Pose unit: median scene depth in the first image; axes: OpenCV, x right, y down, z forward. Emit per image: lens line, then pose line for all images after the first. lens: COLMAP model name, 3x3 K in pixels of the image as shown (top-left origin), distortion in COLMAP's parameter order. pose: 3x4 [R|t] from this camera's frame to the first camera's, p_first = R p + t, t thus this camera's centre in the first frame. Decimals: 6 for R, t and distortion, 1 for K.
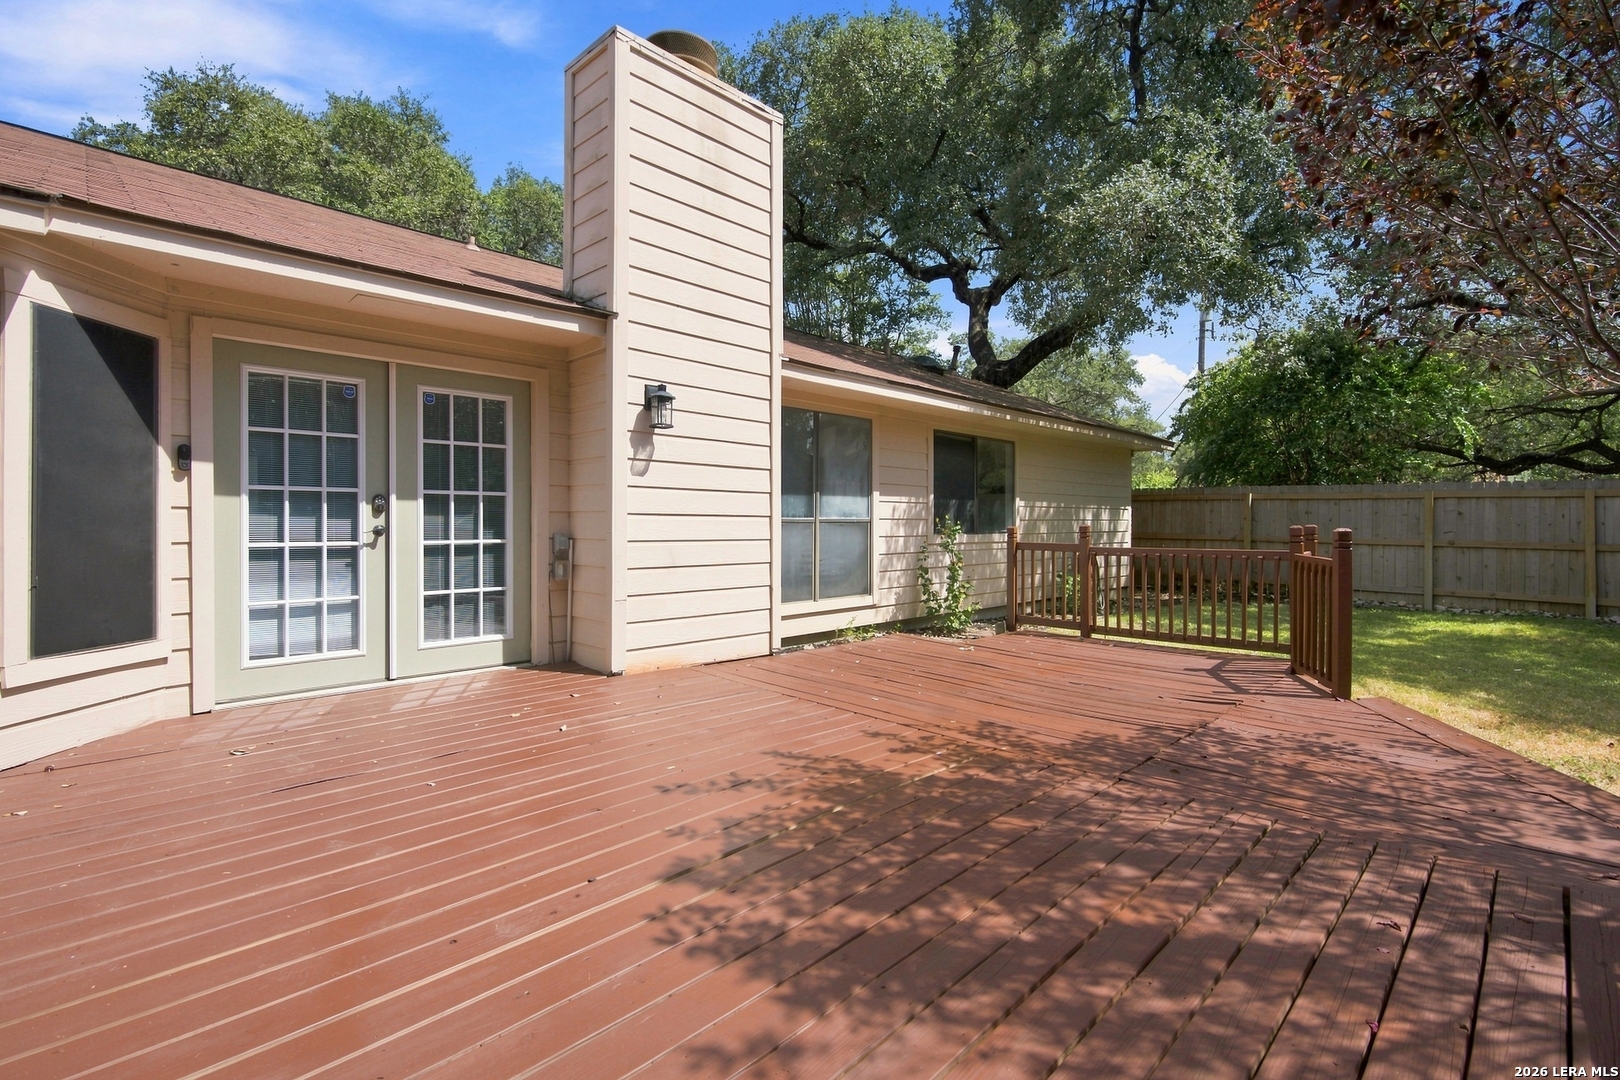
lens RADIAL K [[721.4, 0, 808.9], [0, 721.4, 532.0], [0, 0, 1]] dist [-0.002536, 0.000405]
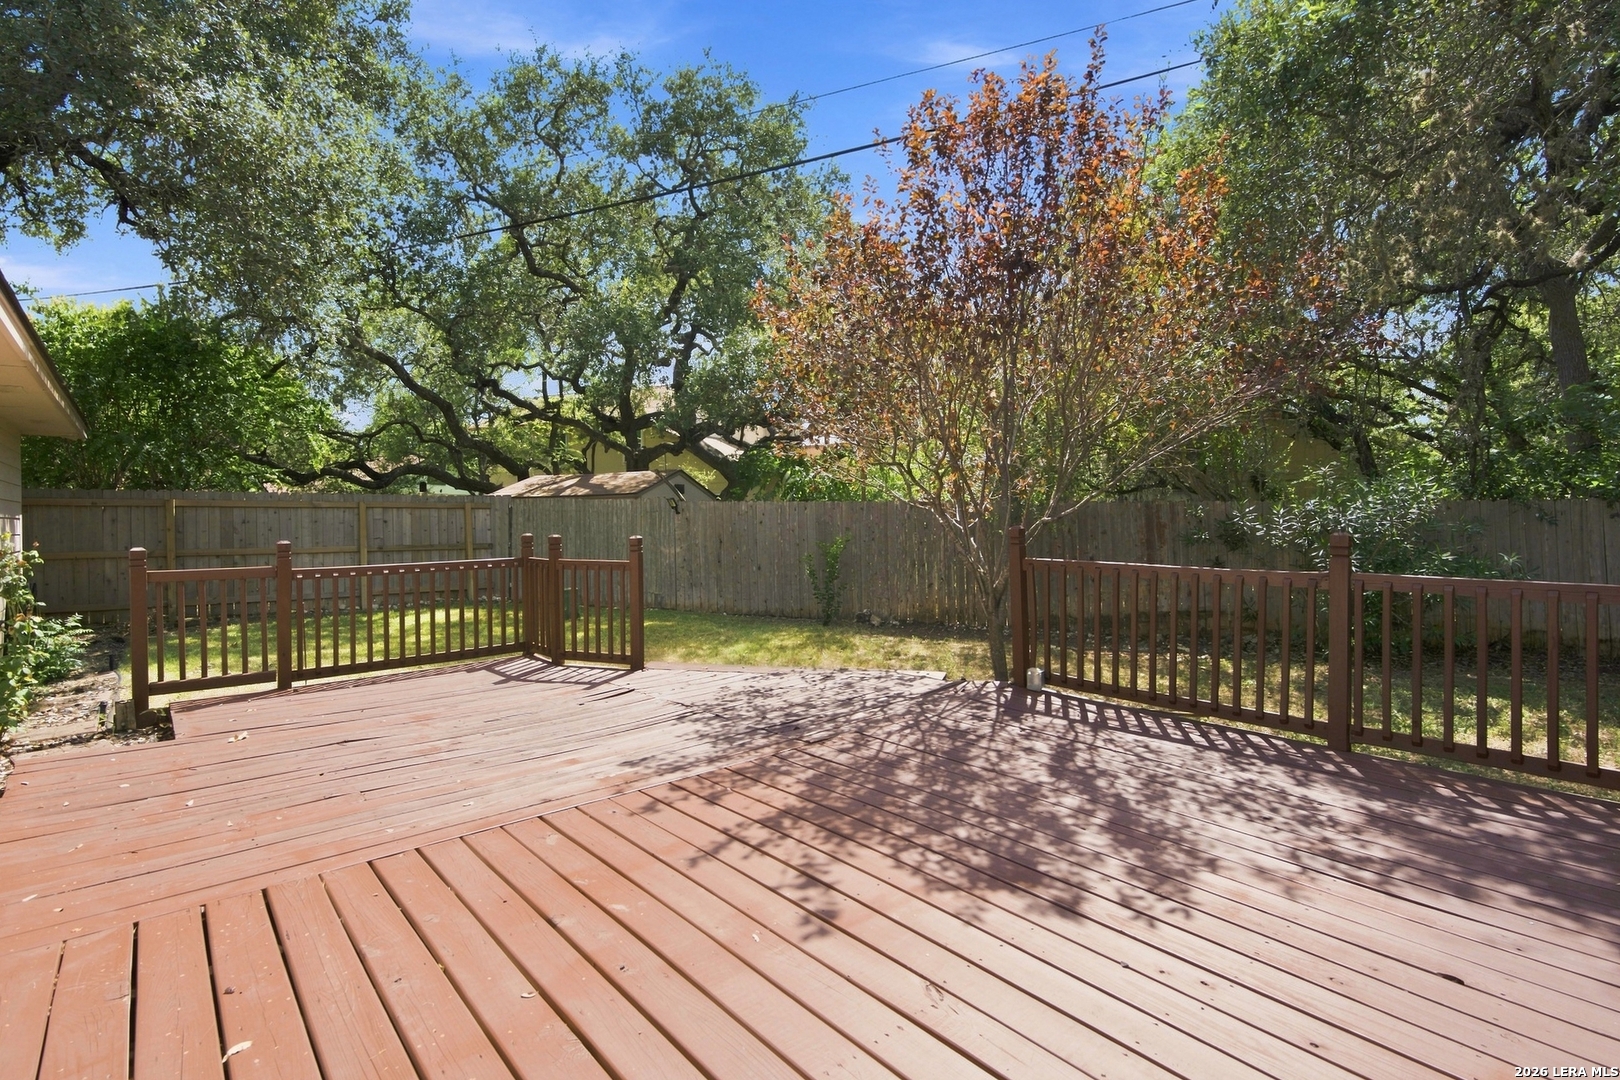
lens RADIAL K [[761.7, 0, 816.8], [0, 761.7, 532.8], [0, 0, 1]] dist [0.001403, 0.000095]
pose [[0.066382, -0.017050, 0.997649, -0.906978], [0.026526, 0.999531, 0.015317, -0.033687], [-0.997442, 0.025447, 0.066803, 0.957522]]
